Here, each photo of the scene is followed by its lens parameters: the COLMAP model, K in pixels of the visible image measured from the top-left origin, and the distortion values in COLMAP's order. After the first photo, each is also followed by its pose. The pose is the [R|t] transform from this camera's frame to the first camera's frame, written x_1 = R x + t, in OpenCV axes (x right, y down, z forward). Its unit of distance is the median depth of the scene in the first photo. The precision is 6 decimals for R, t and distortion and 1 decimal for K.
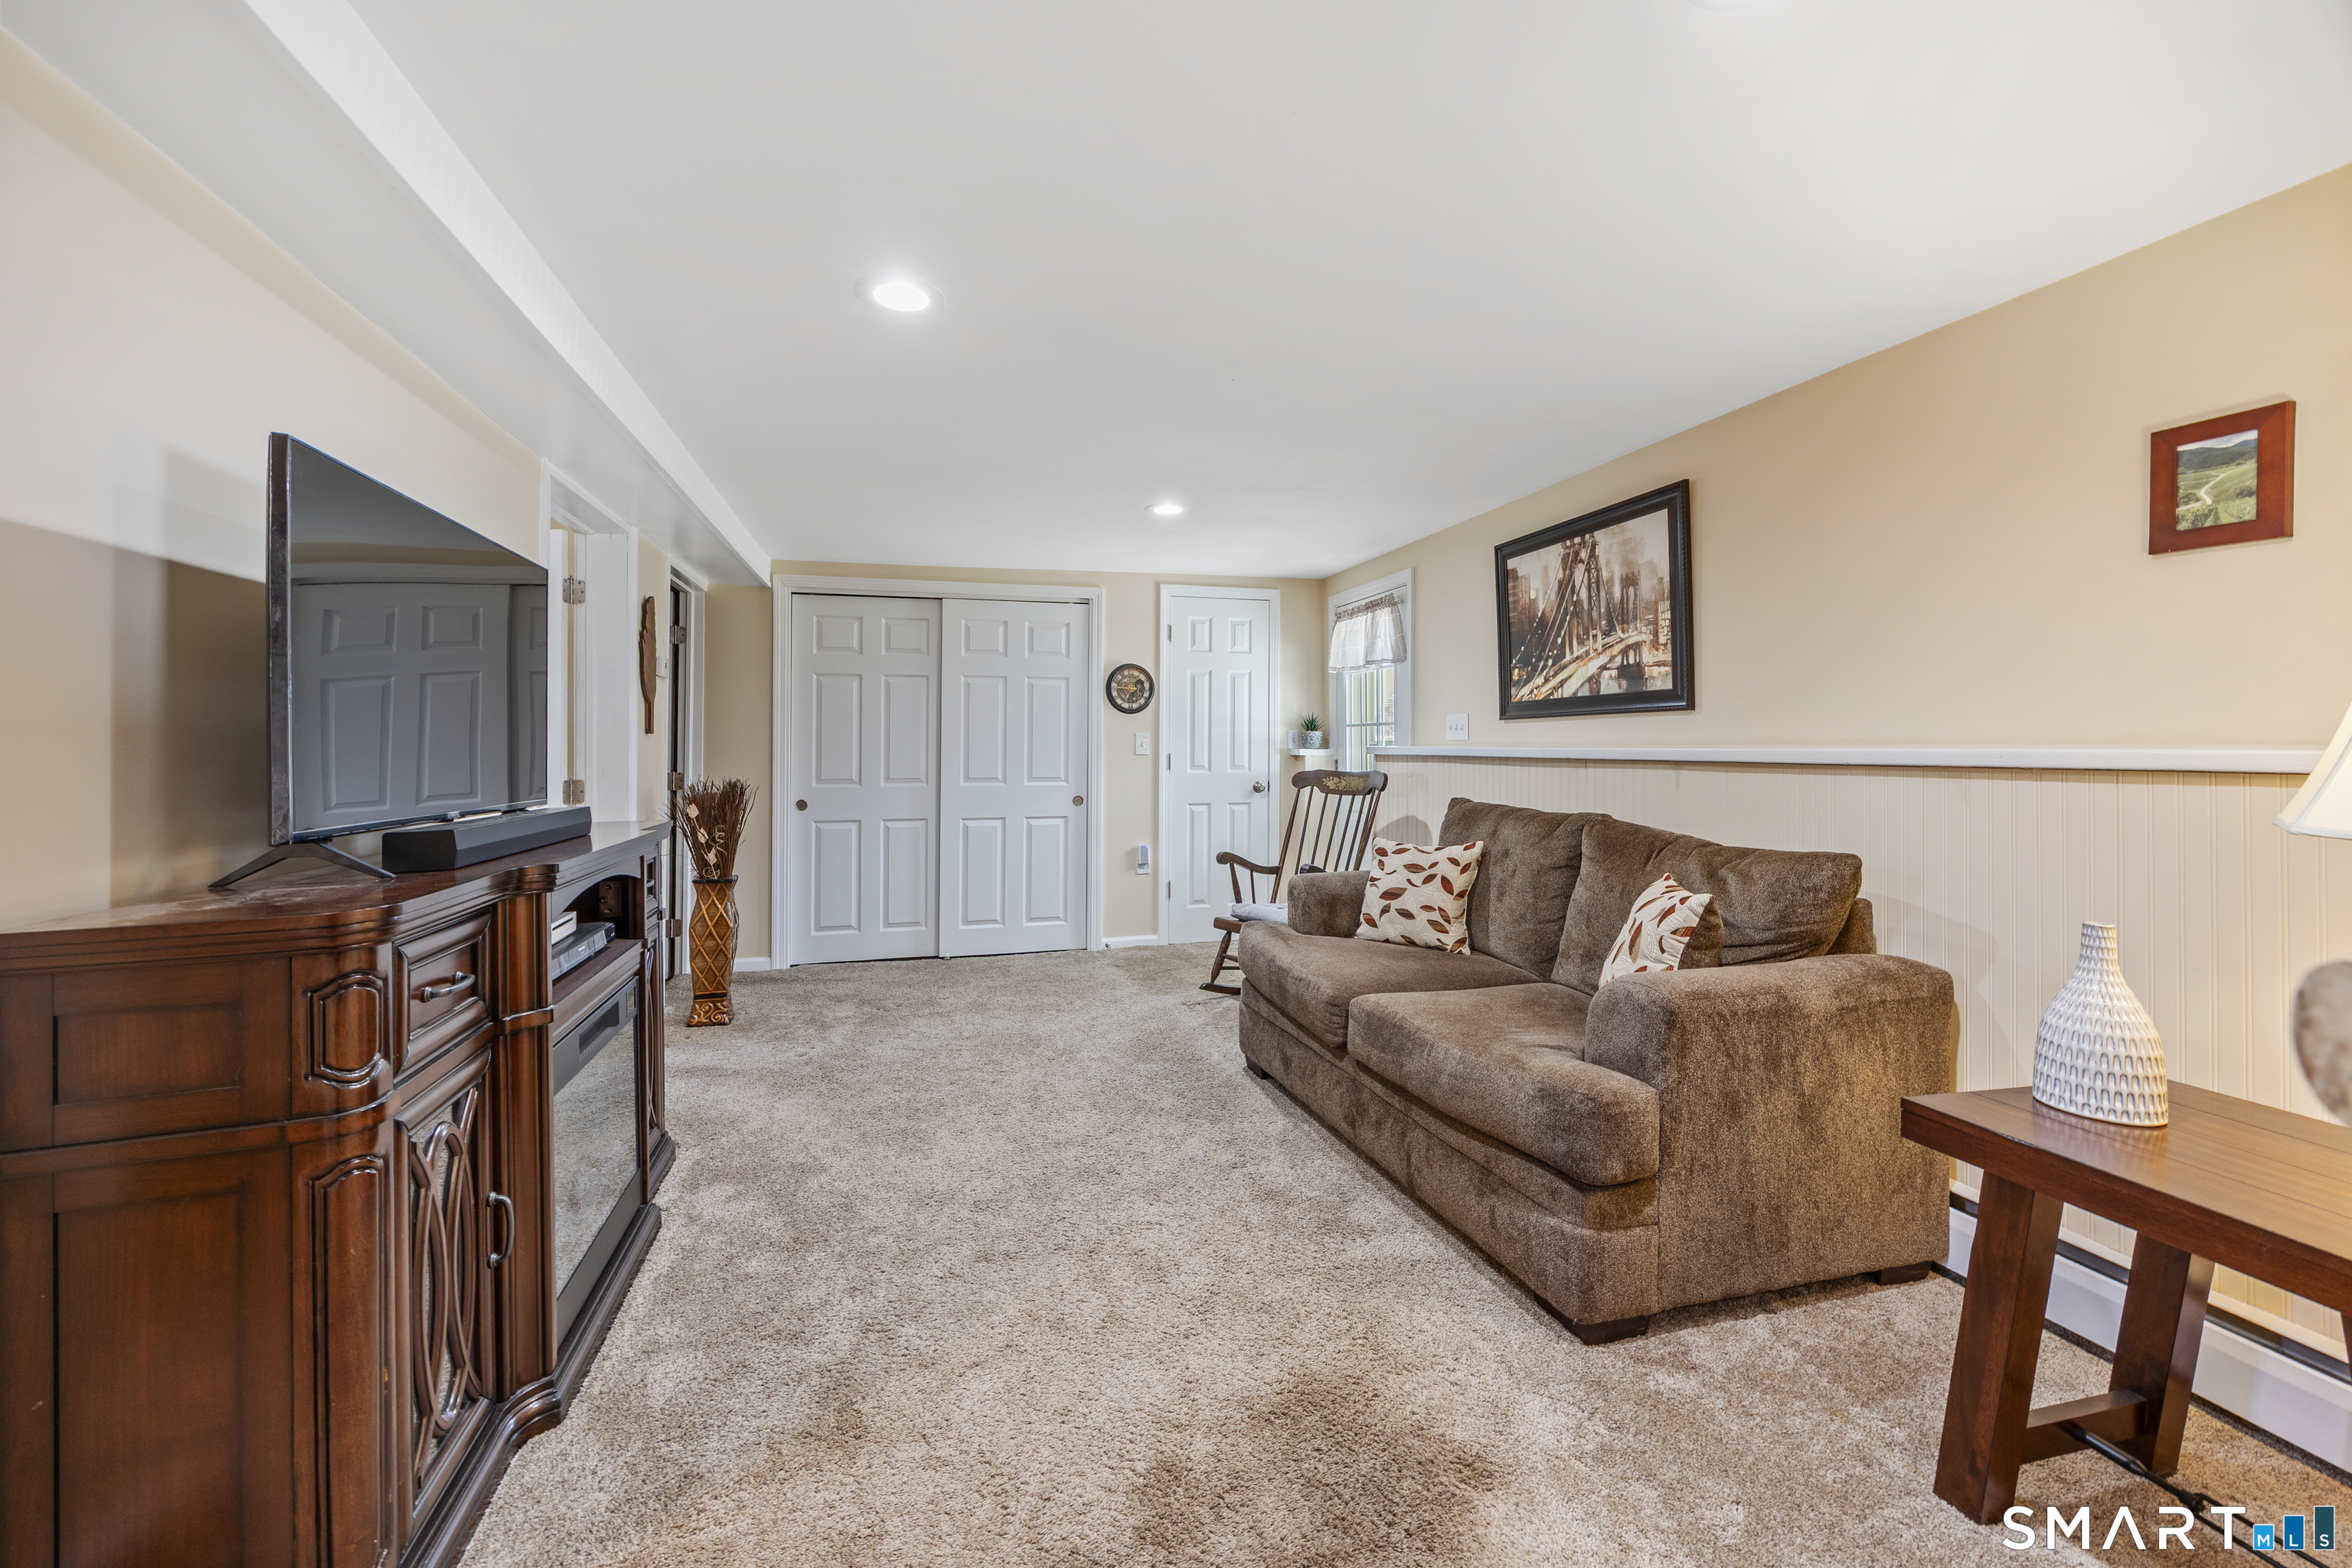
lens RADIAL K [[915.3, 0, 1158.4], [0, 915.3, 731.3], [0, 0, 1]] dist [0.001202, 0.000390]
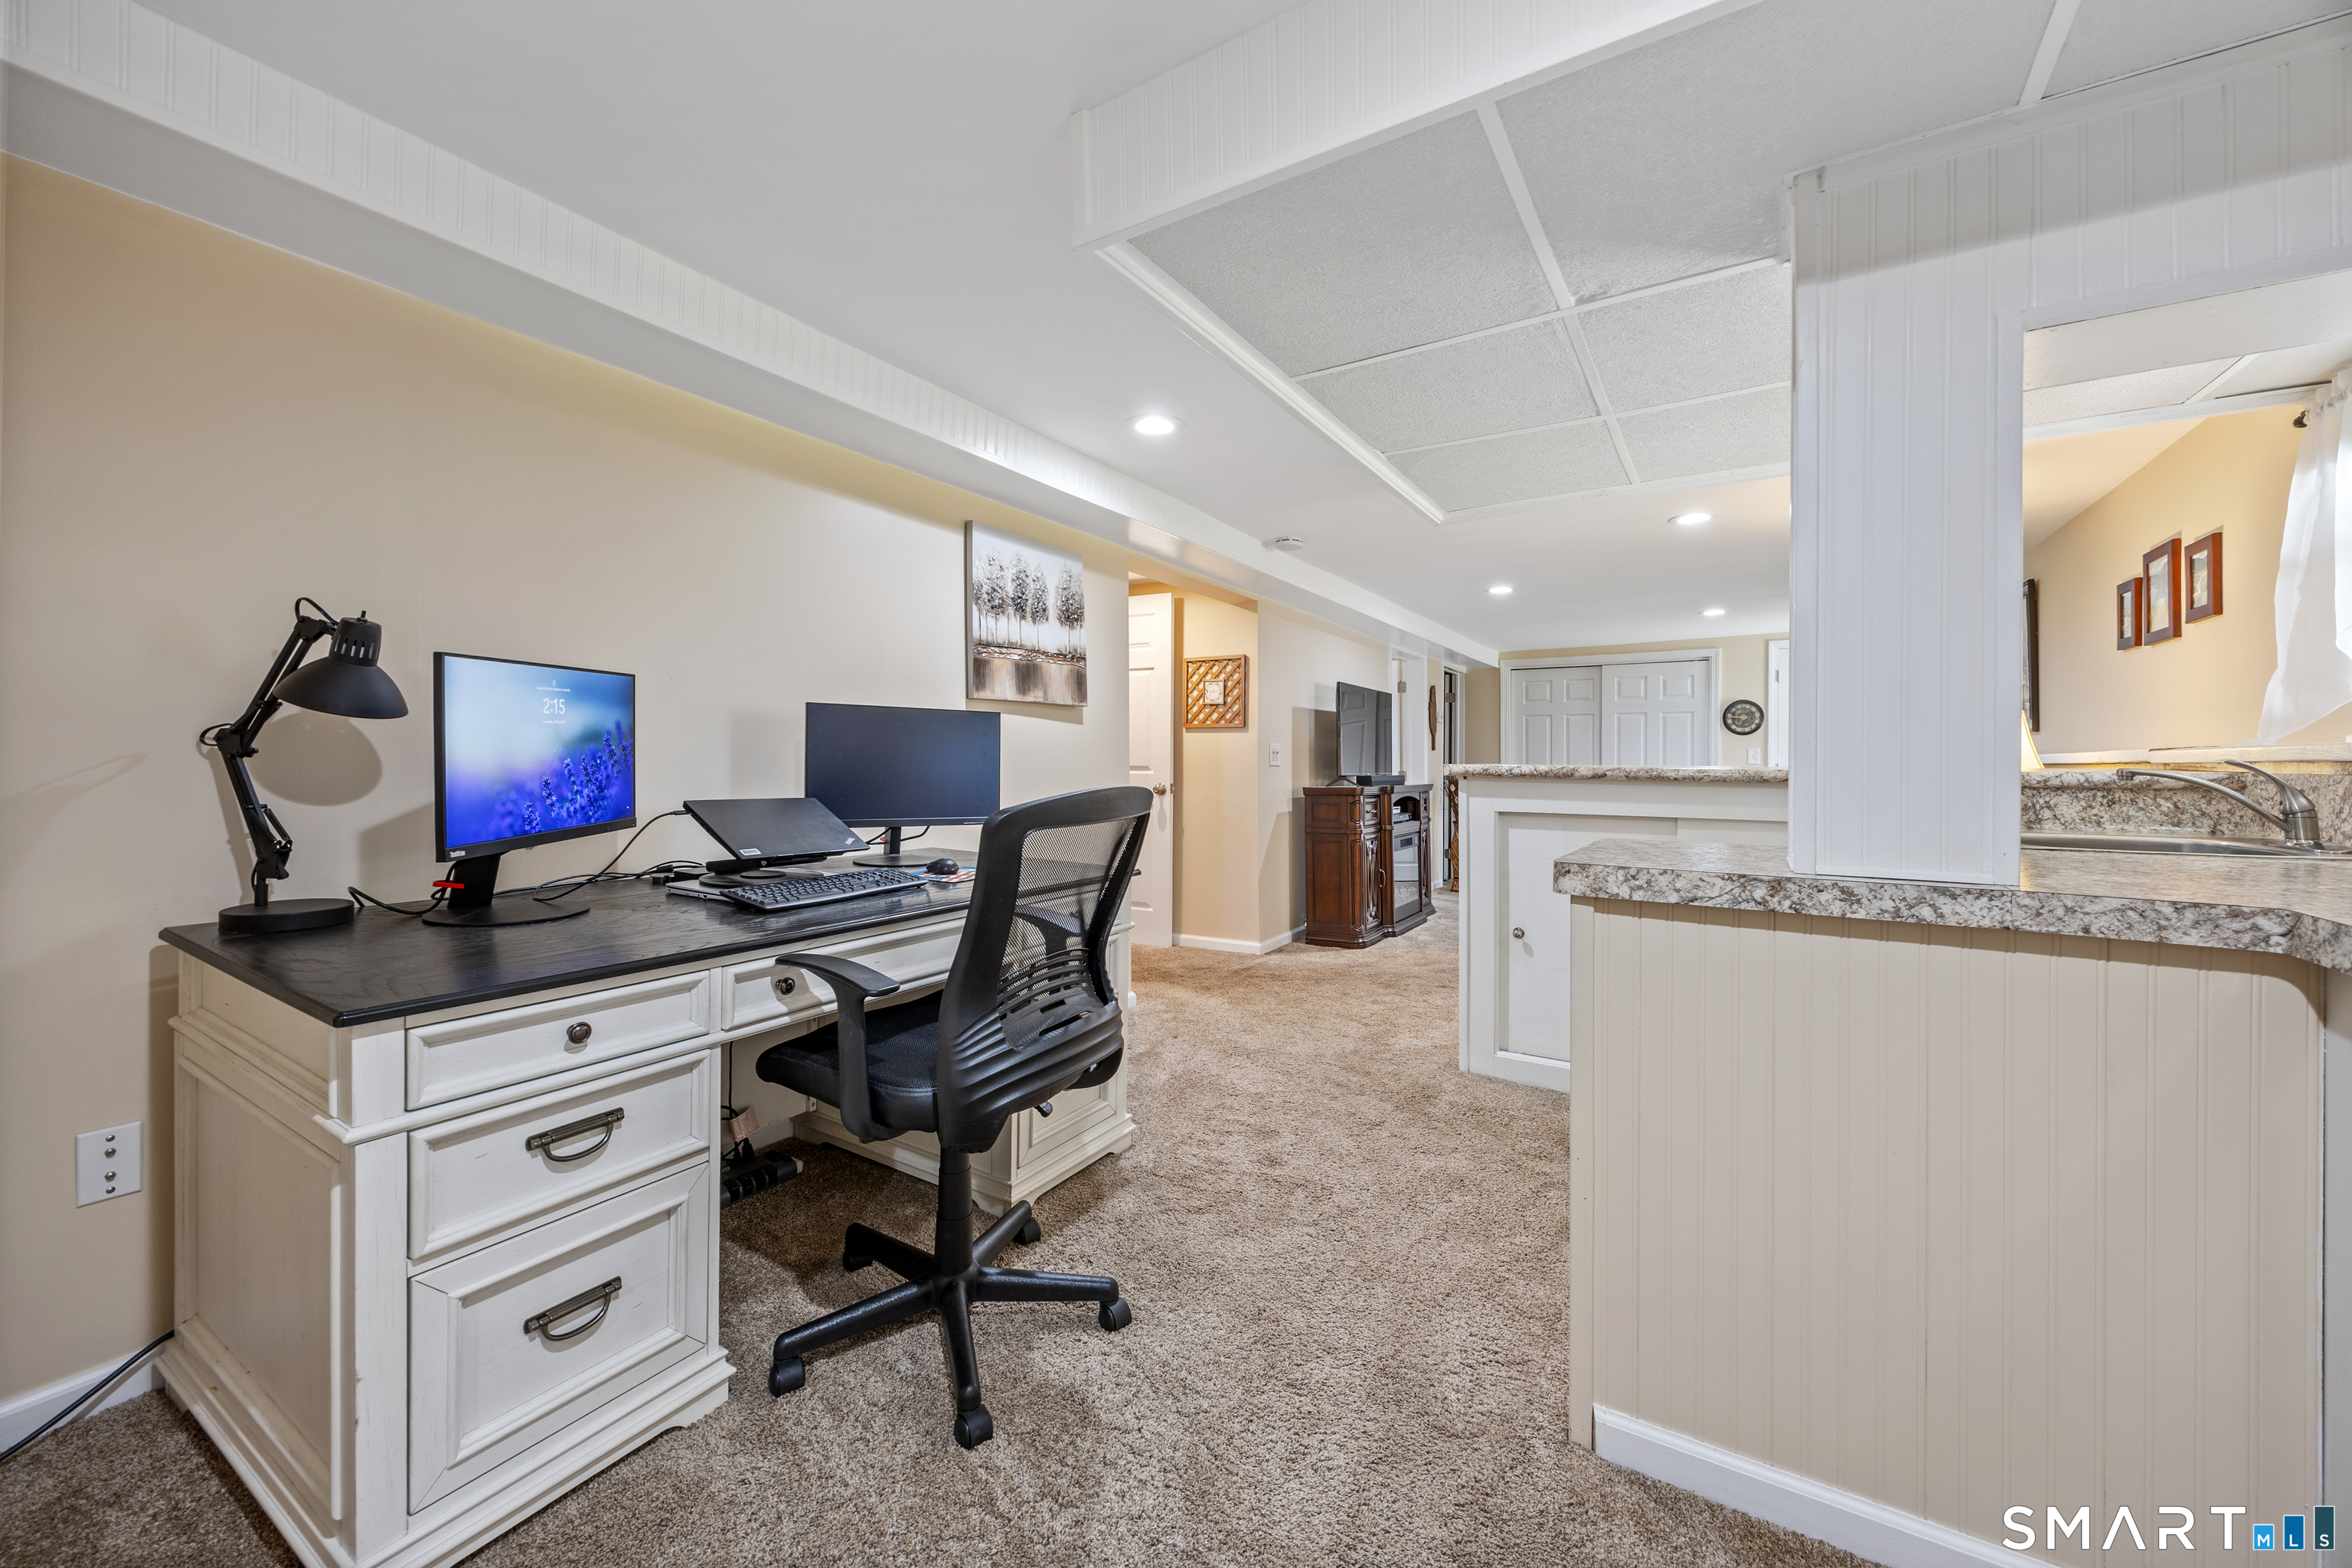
lens RADIAL K [[915.3, 0, 1169.2], [0, 915.3, 765.9], [0, 0, 1]] dist [0.001202, 0.000390]
pose [[0.677104, 0.006945, -0.735854, 0.639856], [0.005562, 0.999879, 0.014555, 0.004700], [0.735866, -0.013948, 0.676984, -0.958502]]
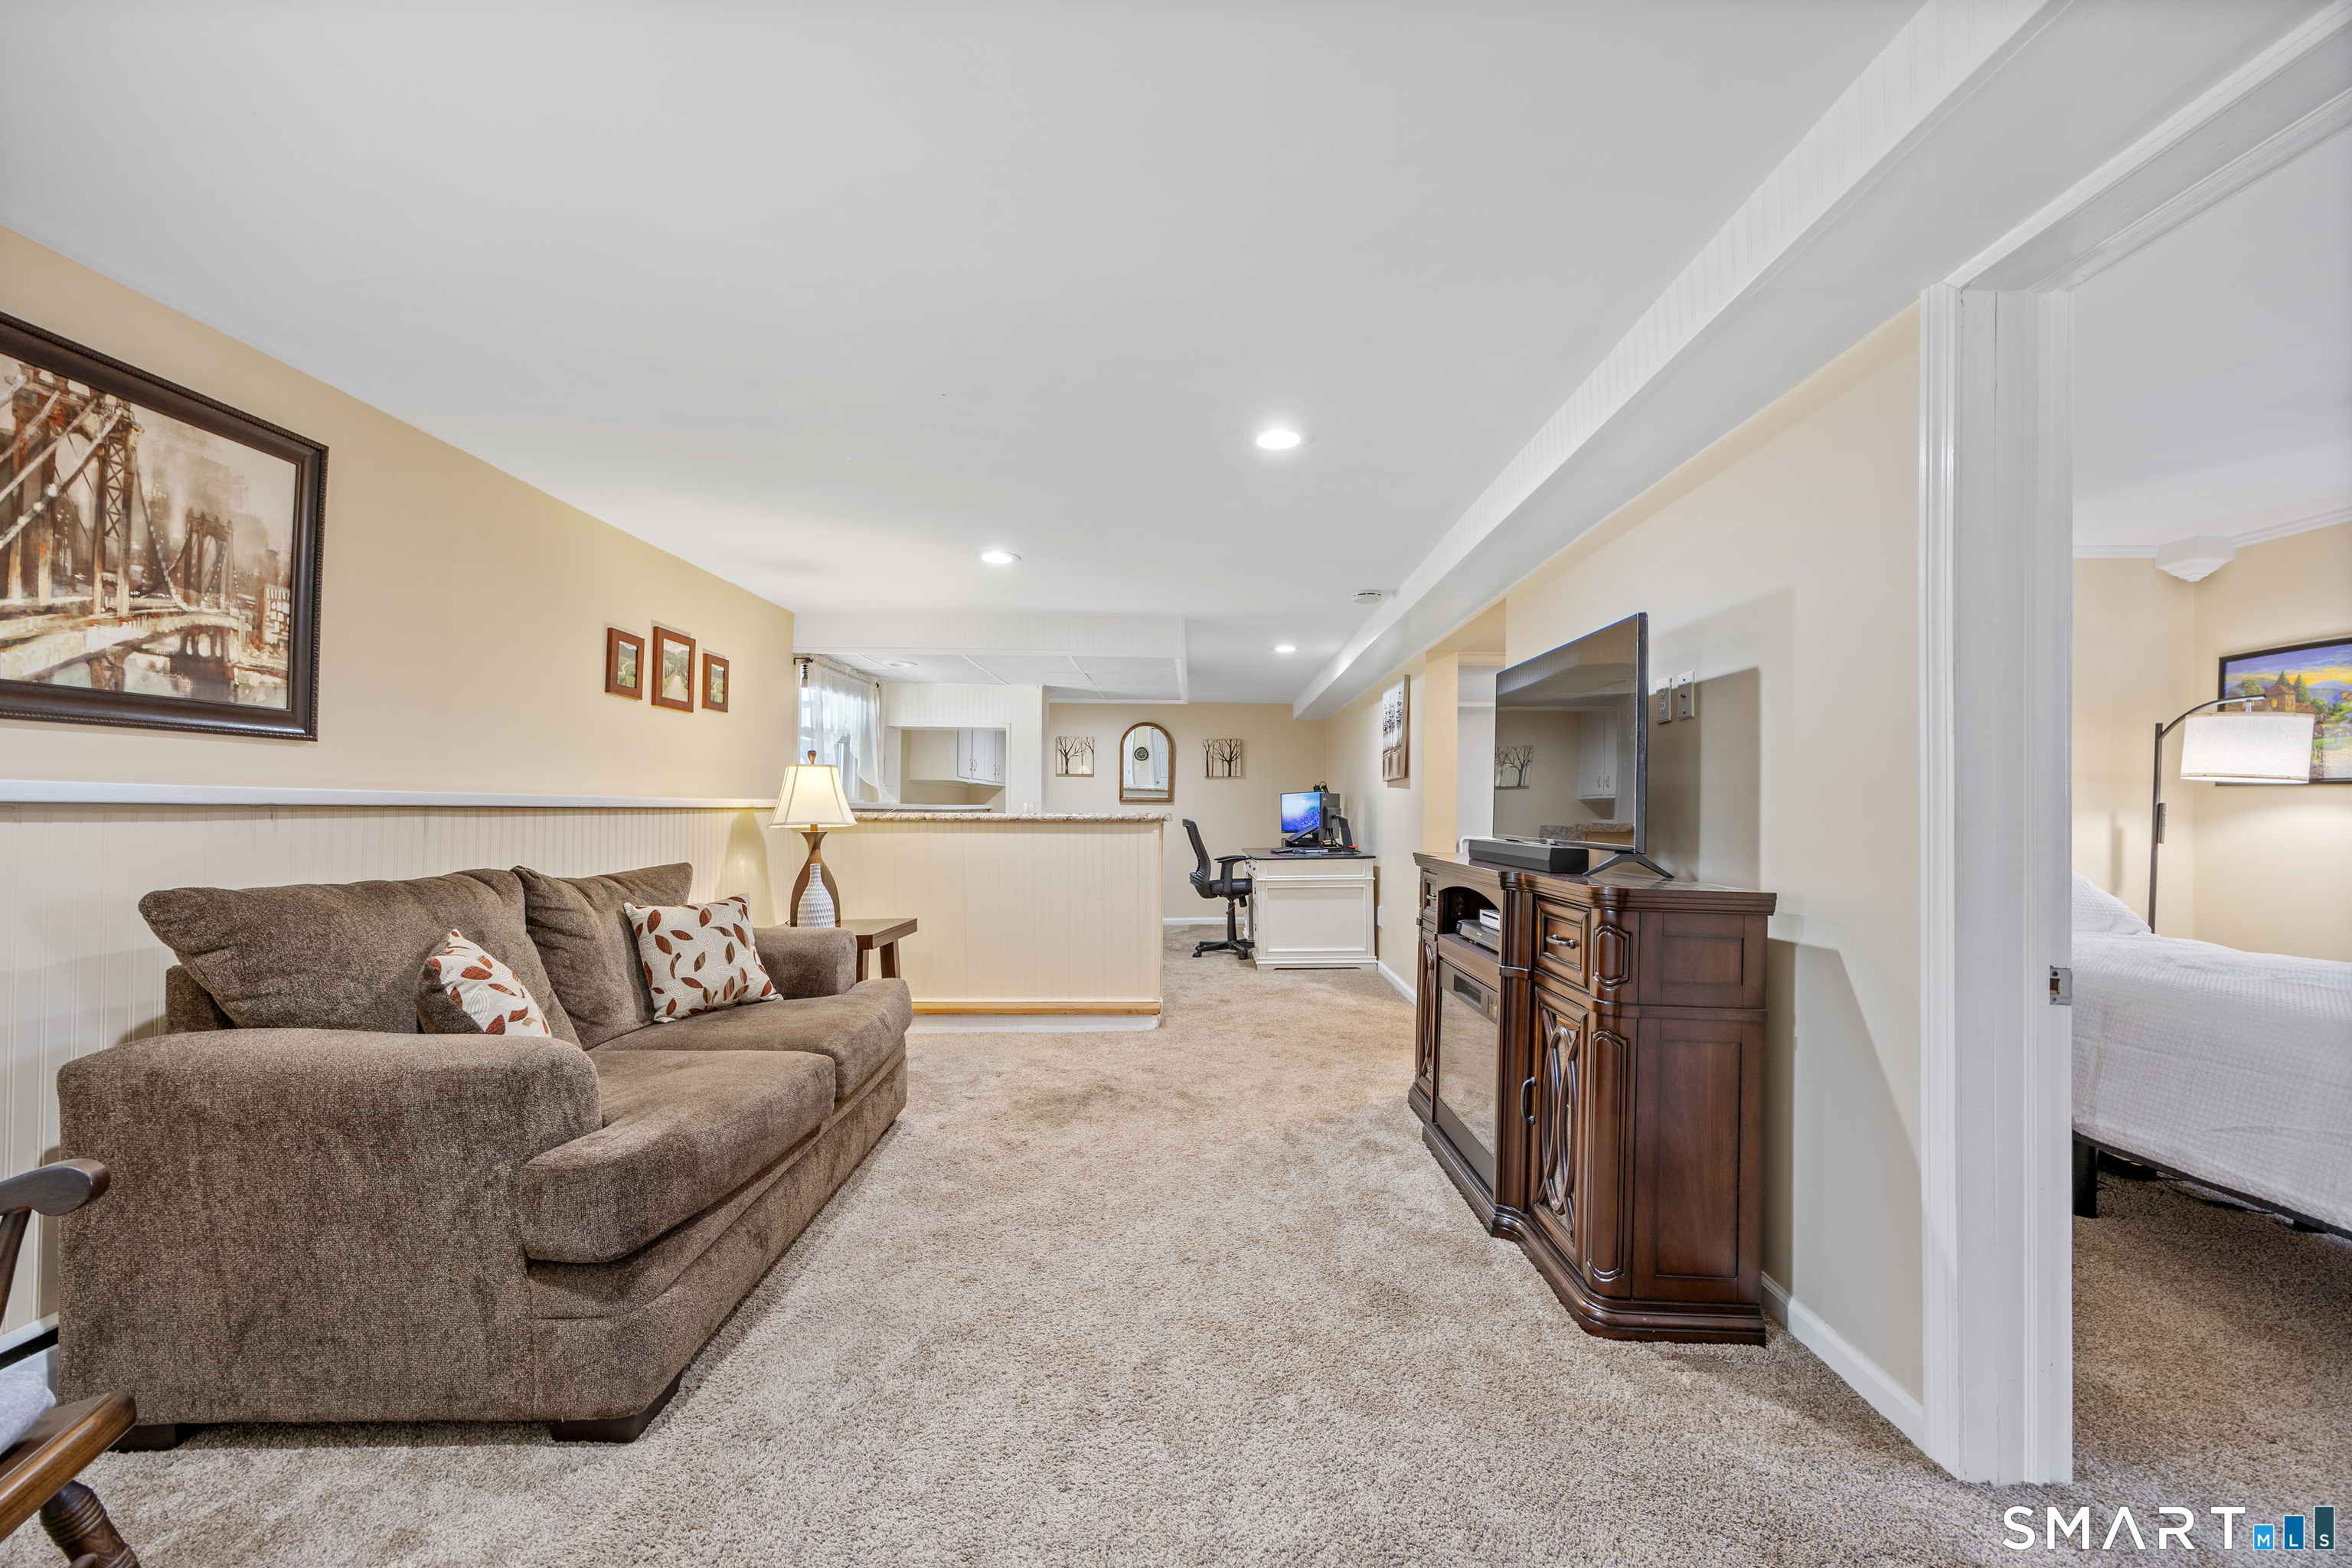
lens RADIAL K [[915.3, 0, 1173.6], [0, 915.3, 800.7], [0, 0, 1]] dist [0.001202, 0.000390]
pose [[-0.959594, -0.013284, 0.281075, -0.312263], [-0.021047, 0.999475, -0.024615, 0.028595], [-0.280601, -0.029536, -0.959370, 1.397320]]
